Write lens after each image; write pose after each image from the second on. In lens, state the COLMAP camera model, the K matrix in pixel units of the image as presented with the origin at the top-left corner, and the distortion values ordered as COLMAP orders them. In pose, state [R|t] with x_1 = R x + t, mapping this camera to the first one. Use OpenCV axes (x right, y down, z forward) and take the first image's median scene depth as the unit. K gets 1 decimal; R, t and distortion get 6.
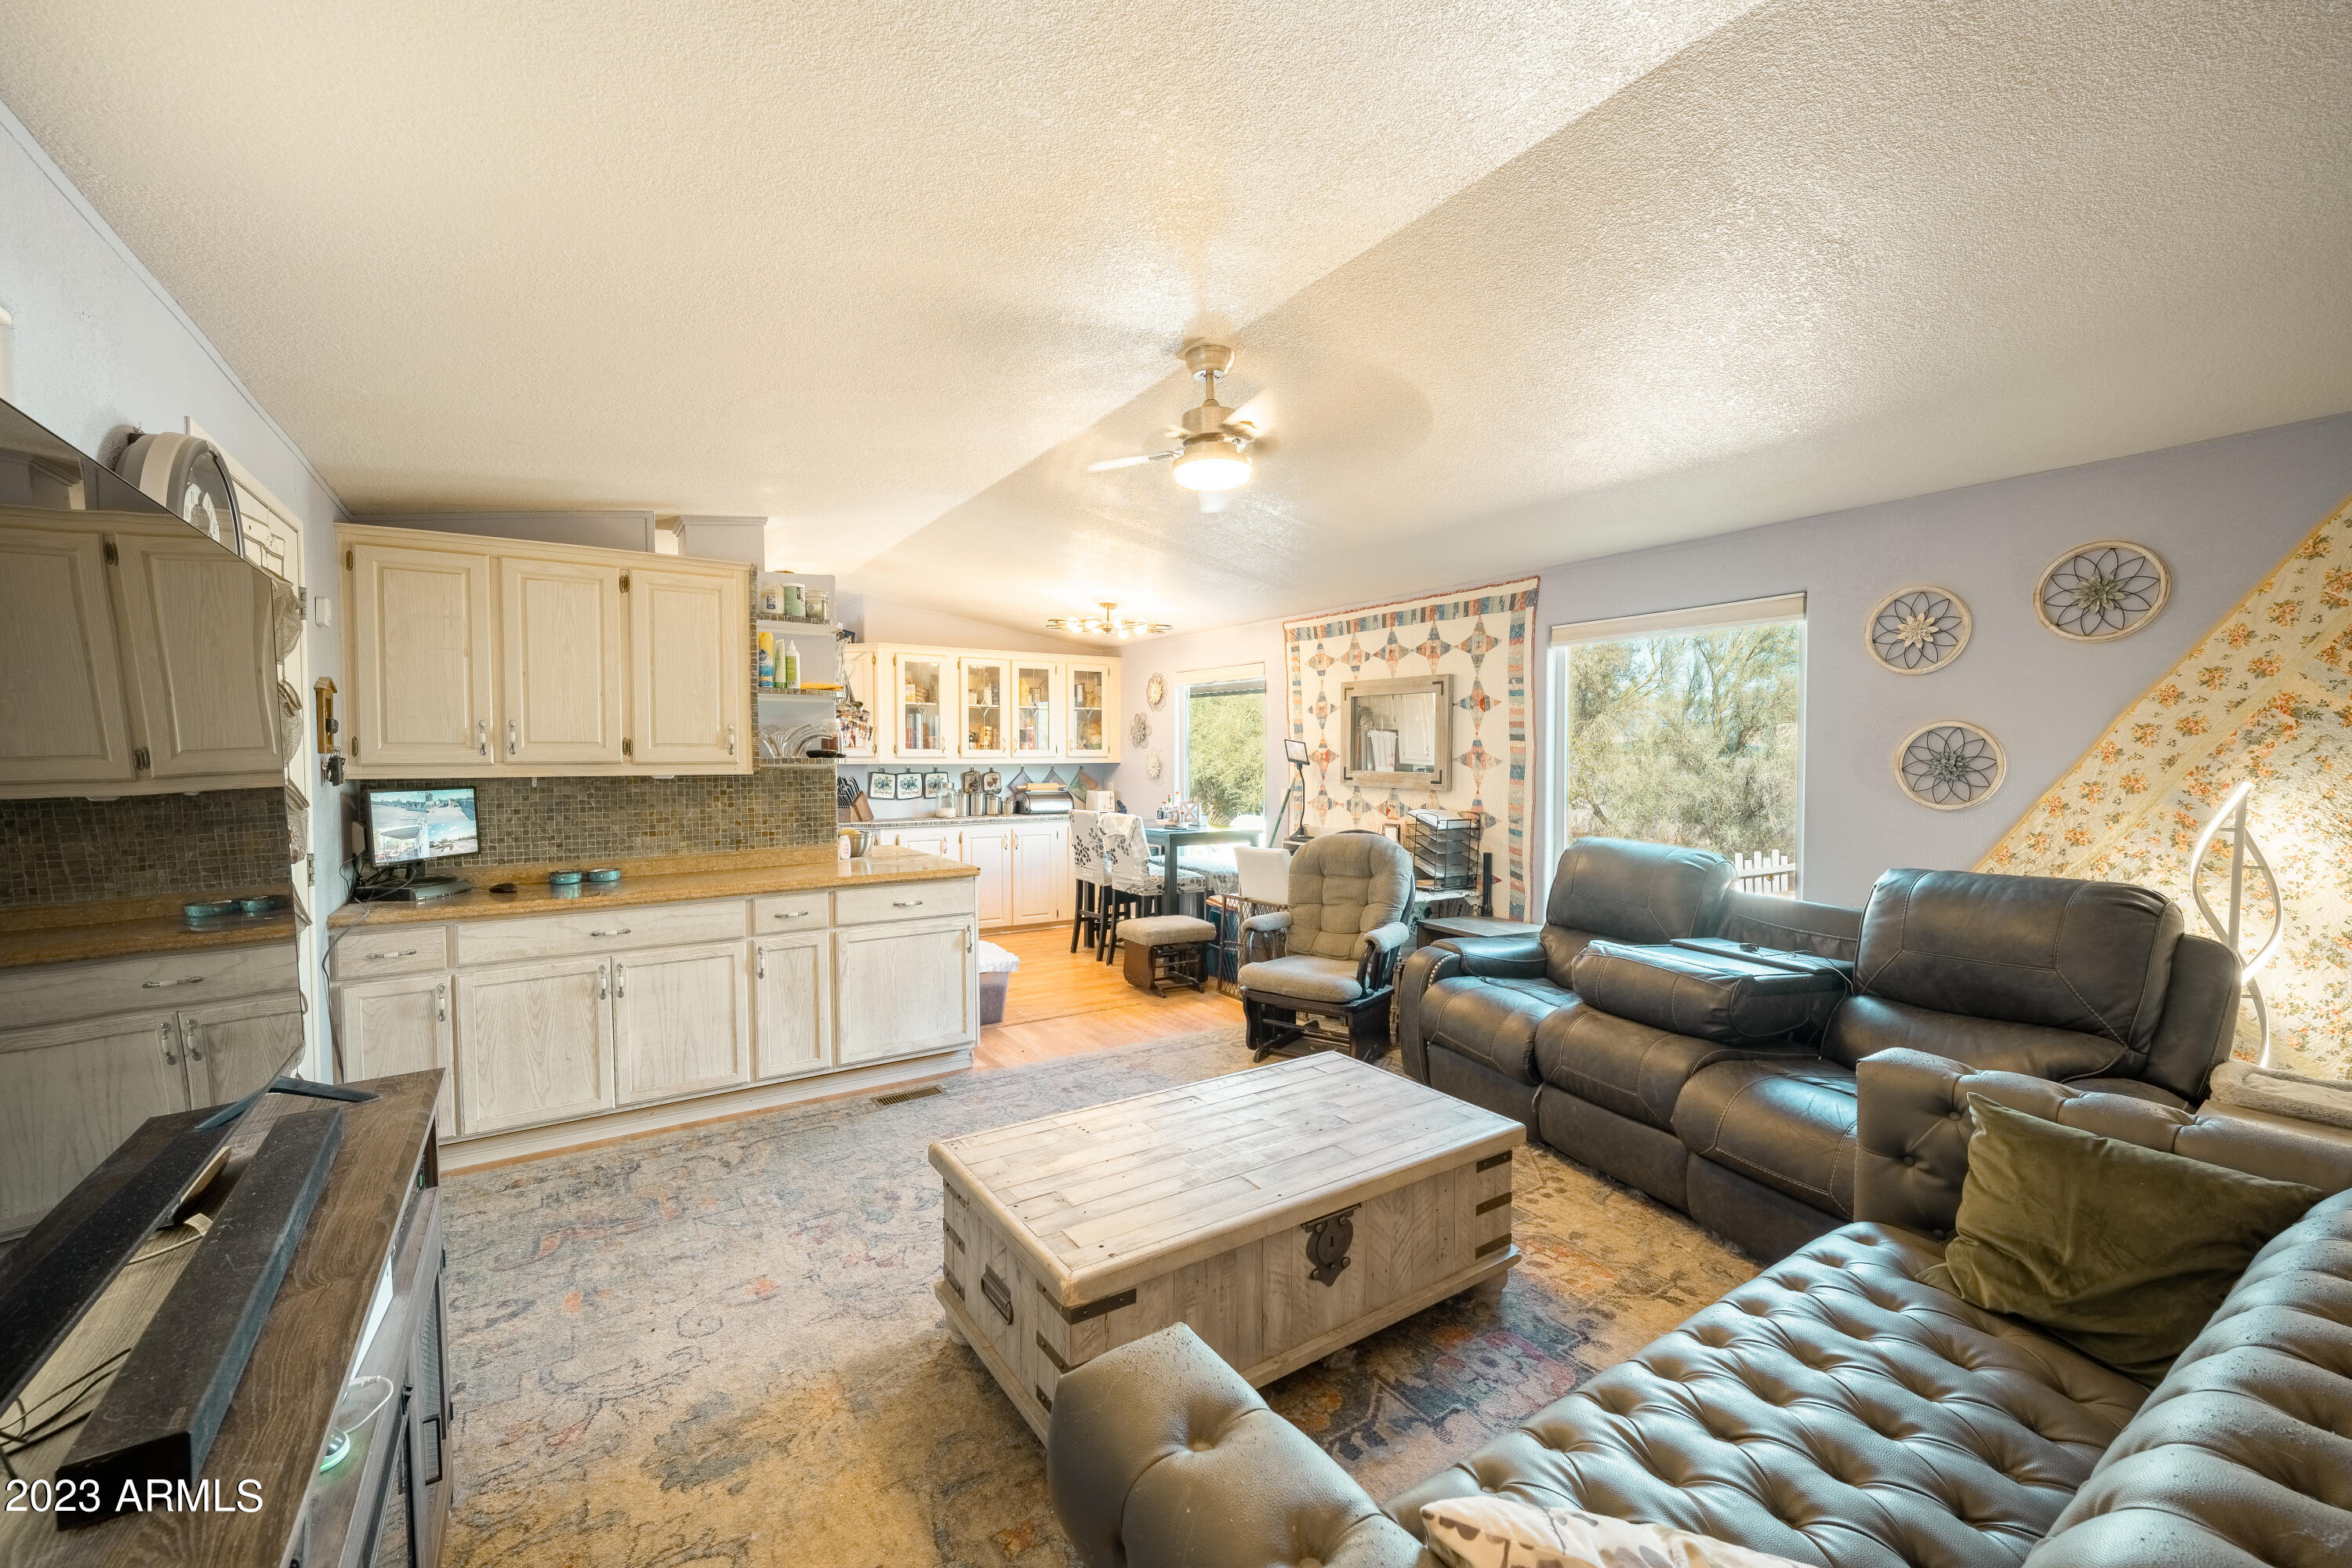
lens RADIAL K [[952.2, 0, 1166.3], [0, 952.2, 784.4], [0, 0, 1]] dist [0.000930, -0.000213]
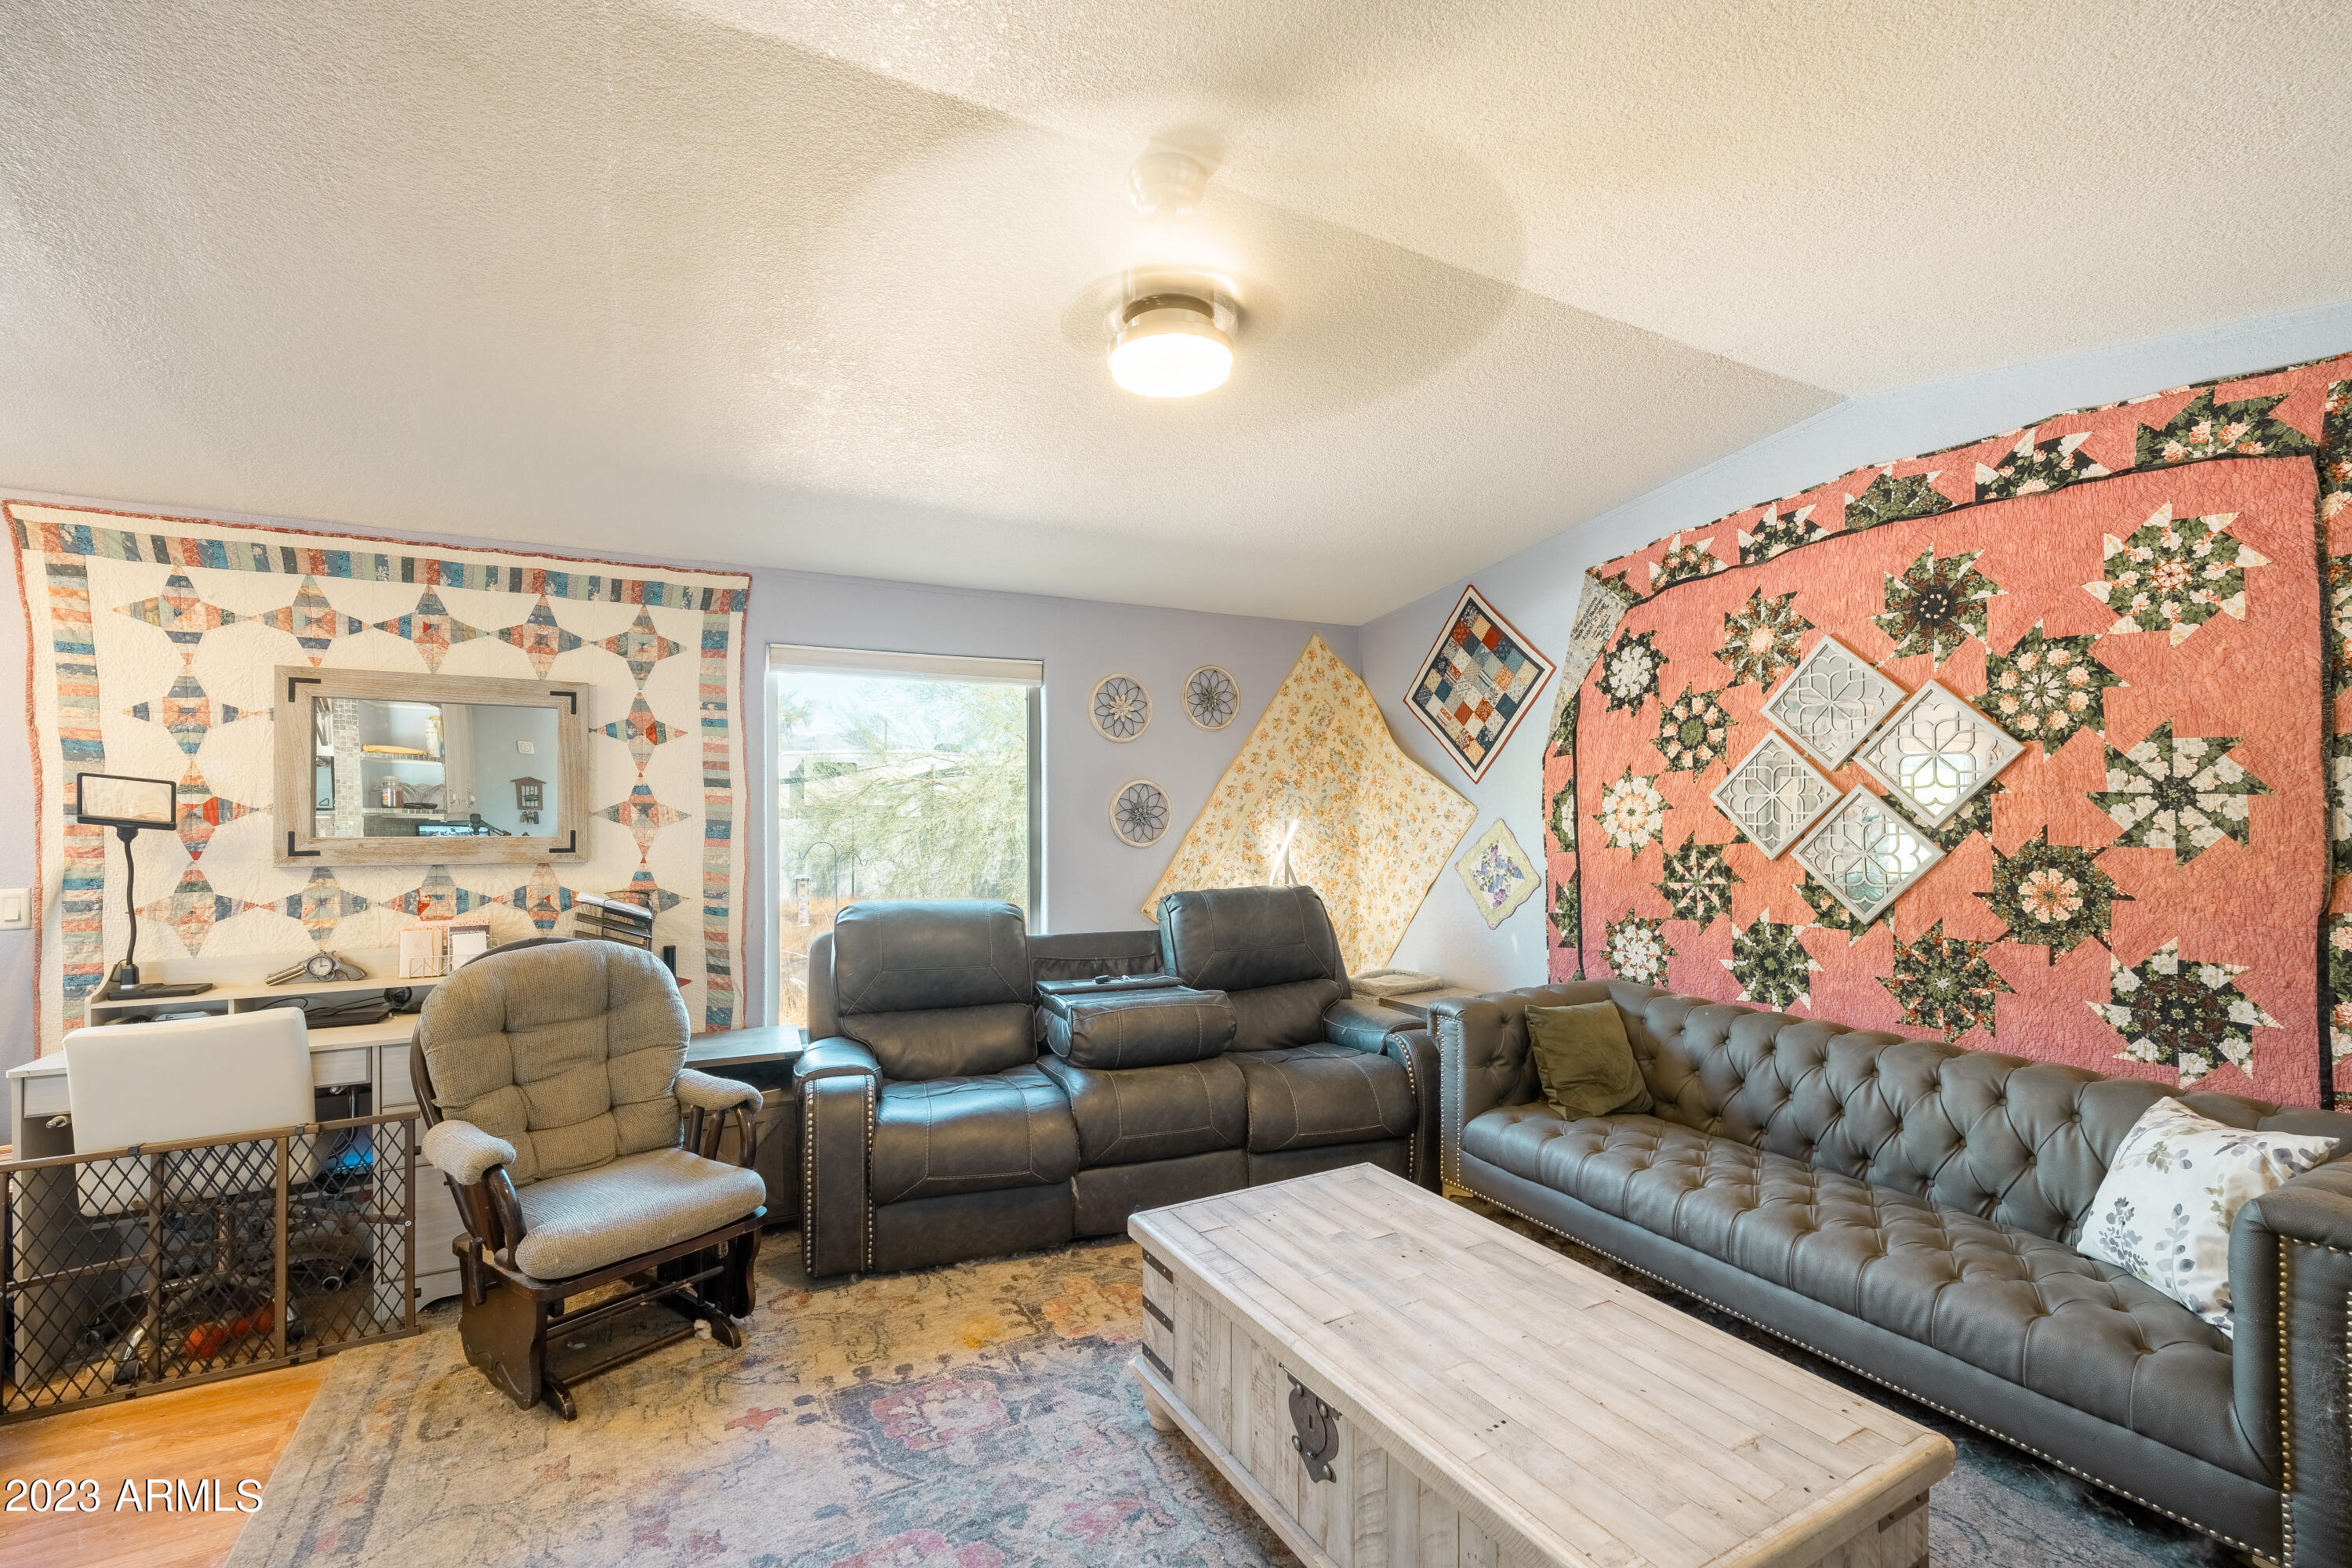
lens RADIAL K [[992.6, 0, 1172.3], [0, 992.6, 805.5], [0, 0, 1]] dist [0.000308, -0.000353]
pose [[0.072011, -0.002470, 0.997401, -0.446912], [0.033308, 0.999445, 0.000070, -0.023729], [-0.996848, 0.033216, 0.072054, 0.701412]]
